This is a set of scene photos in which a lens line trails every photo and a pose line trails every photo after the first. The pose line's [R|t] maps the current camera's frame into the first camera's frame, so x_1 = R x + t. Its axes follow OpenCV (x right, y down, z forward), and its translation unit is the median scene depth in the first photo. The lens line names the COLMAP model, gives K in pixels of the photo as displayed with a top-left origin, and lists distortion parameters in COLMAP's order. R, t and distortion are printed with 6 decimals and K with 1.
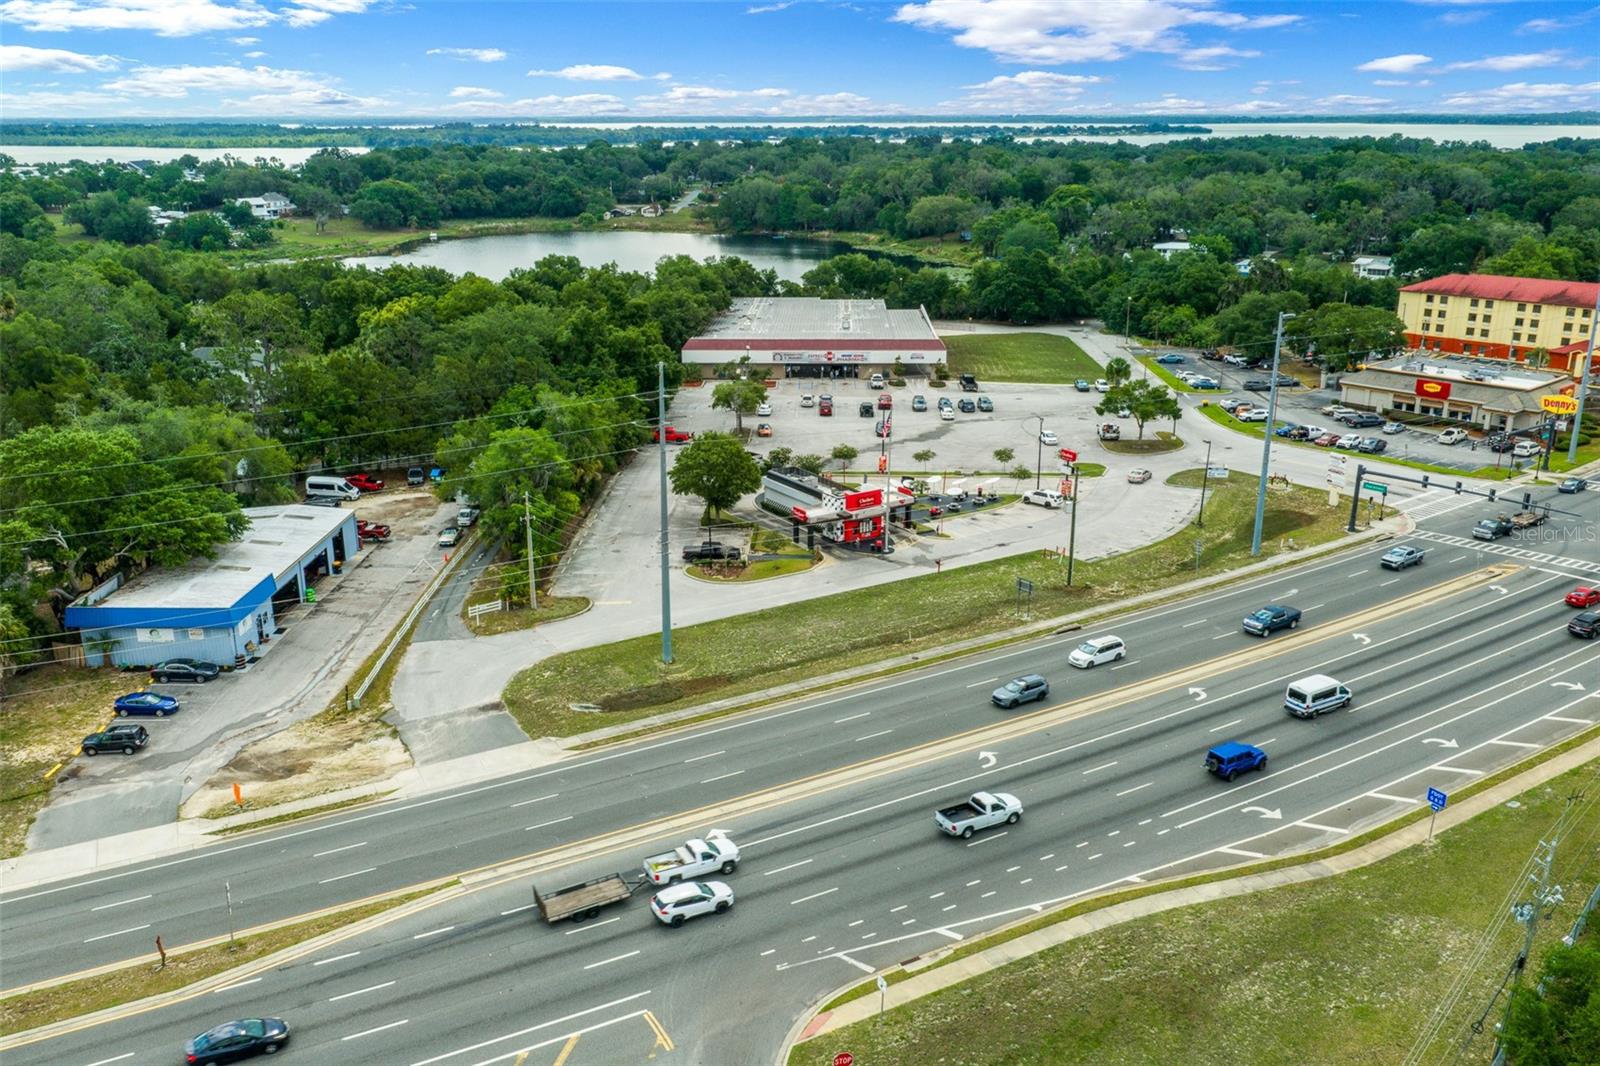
lens RADIAL K [[1314.0, 0, 798.0], [0, 1314.0, 540.7], [0, 0, 1]] dist [0.020277, -0.025508]
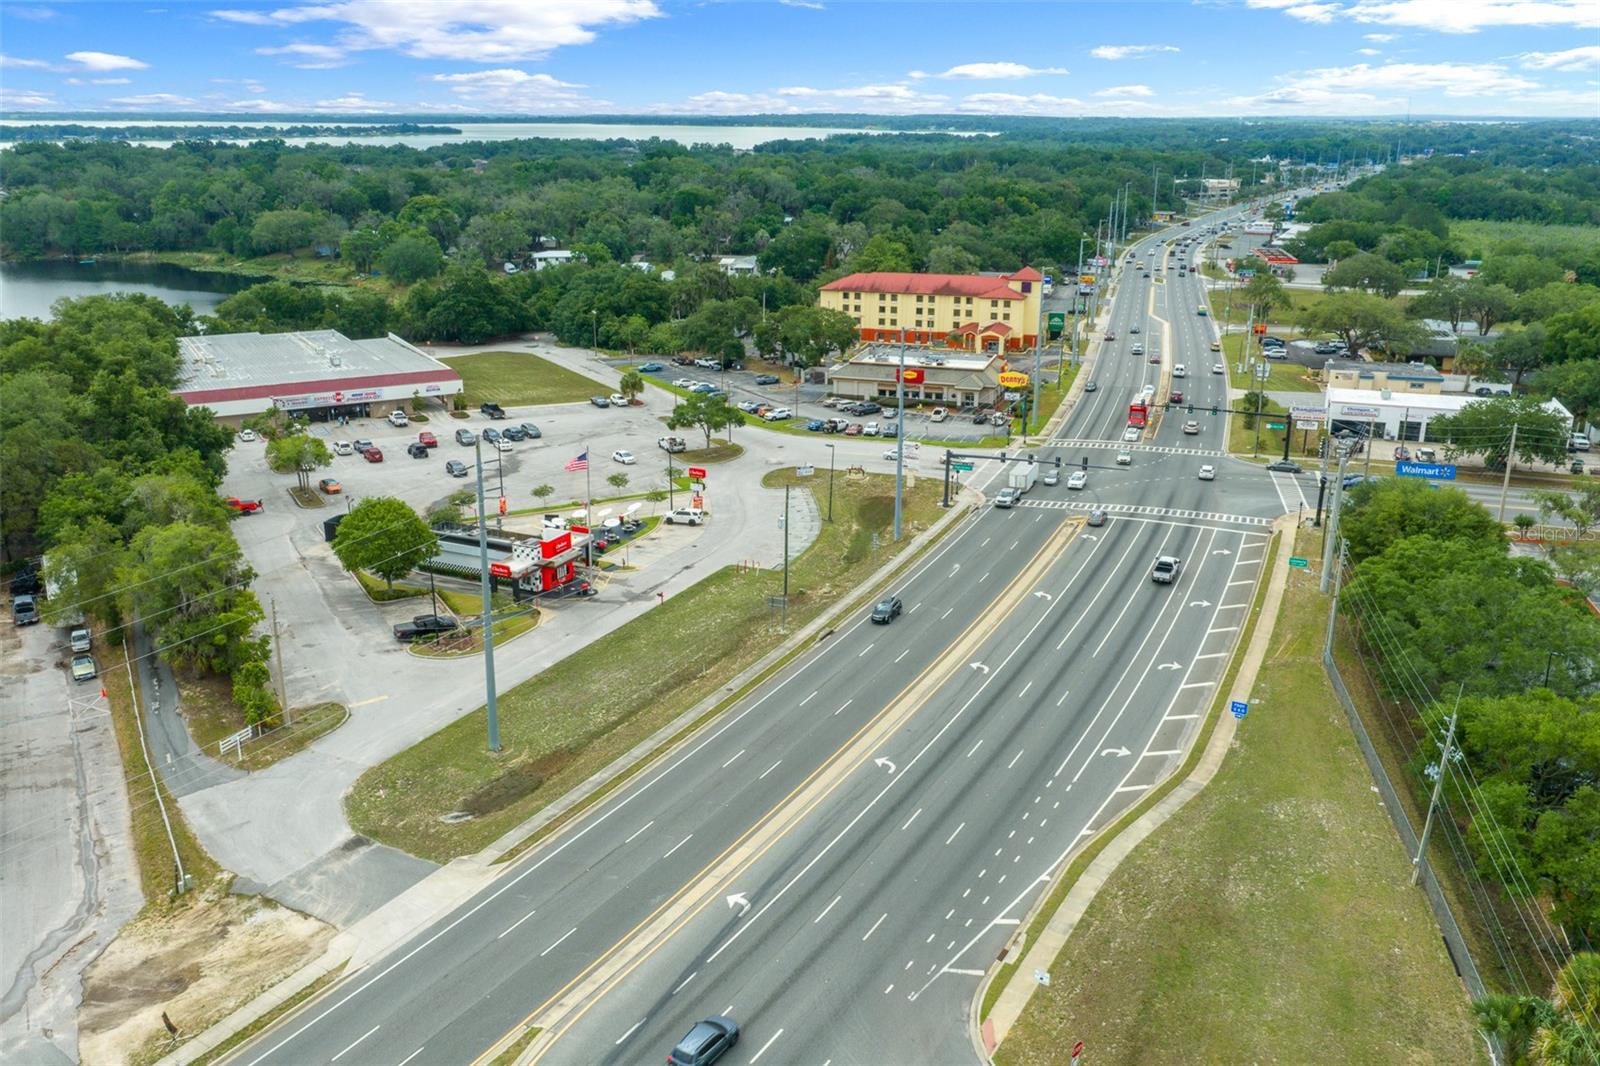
lens RADIAL K [[1314.0, 0, 798.0], [0, 1314.0, 540.7], [0, 0, 1]] dist [0.020277, -0.025508]
pose [[0.857208, -0.153248, 0.491639, -0.194696], [0.152929, 0.987381, 0.041133, -0.033150], [-0.491739, 0.039927, 0.869827, 0.040142]]
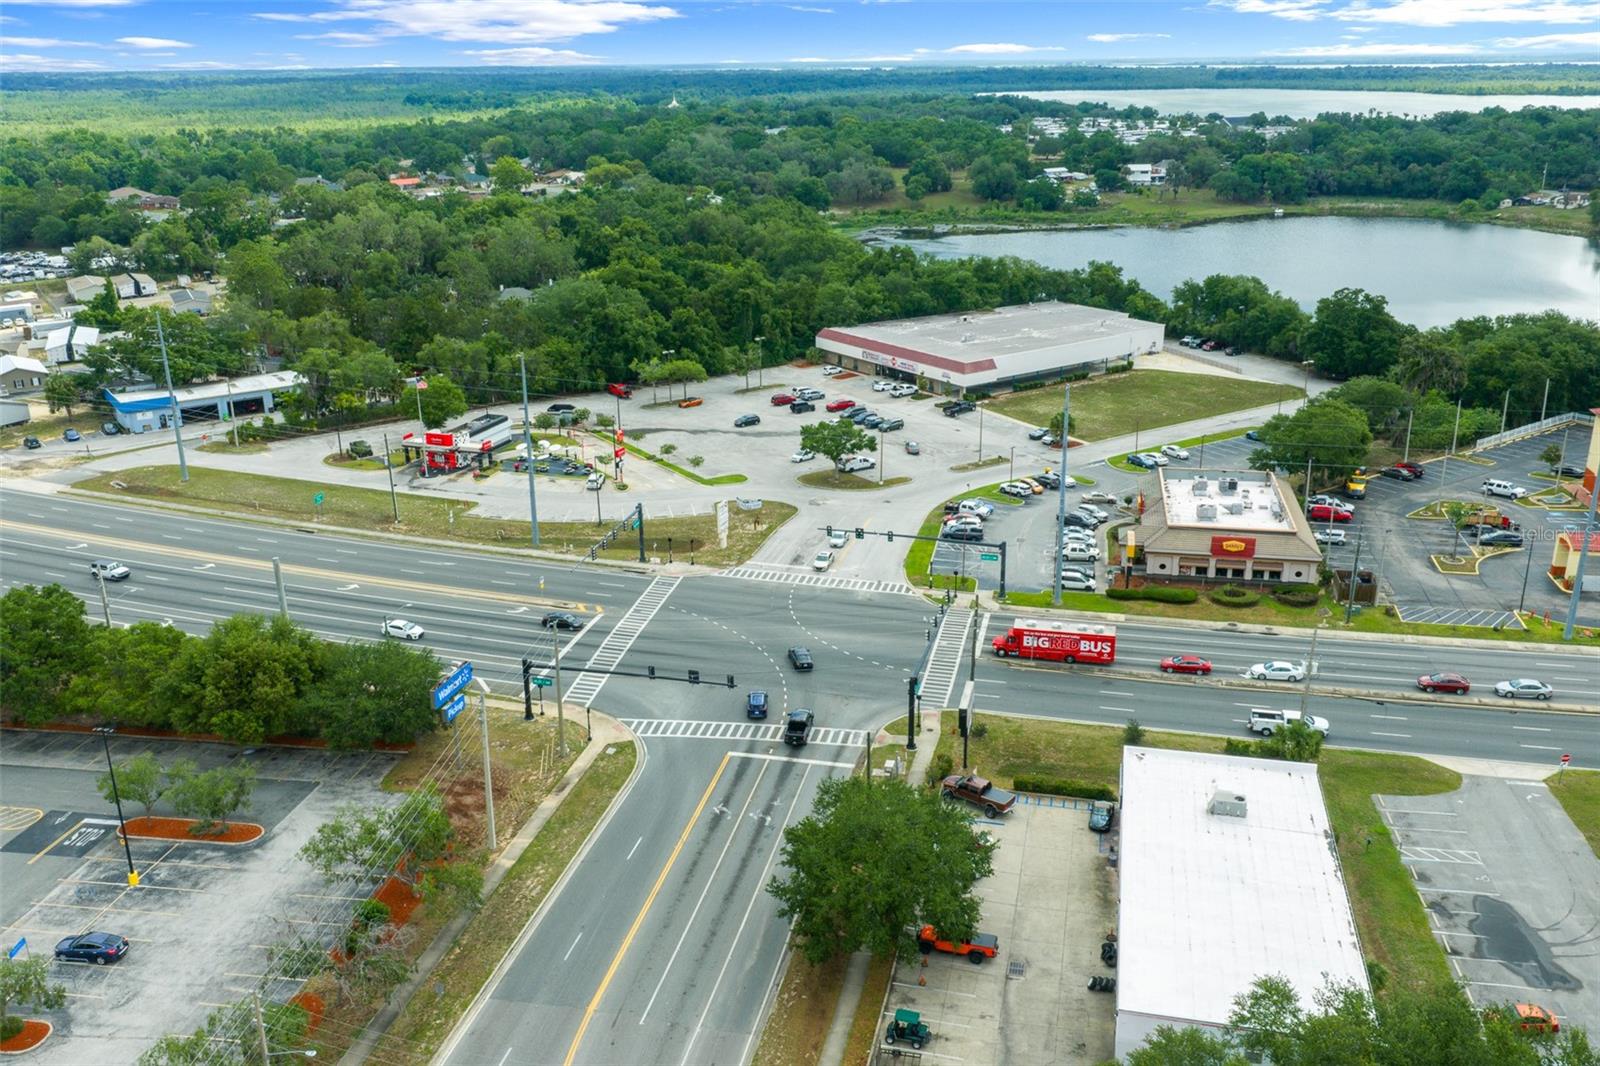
lens RADIAL K [[1350.4, 0, 800.0], [0, 1350.4, 533.0], [0, 0, 1]] dist [0.010220, -0.008491]
pose [[0.596030, 0.260309, -0.759597, 1.002342], [-0.236750, 0.960910, 0.143529, -0.166735], [0.767266, 0.094287, 0.634360, 0.264084]]
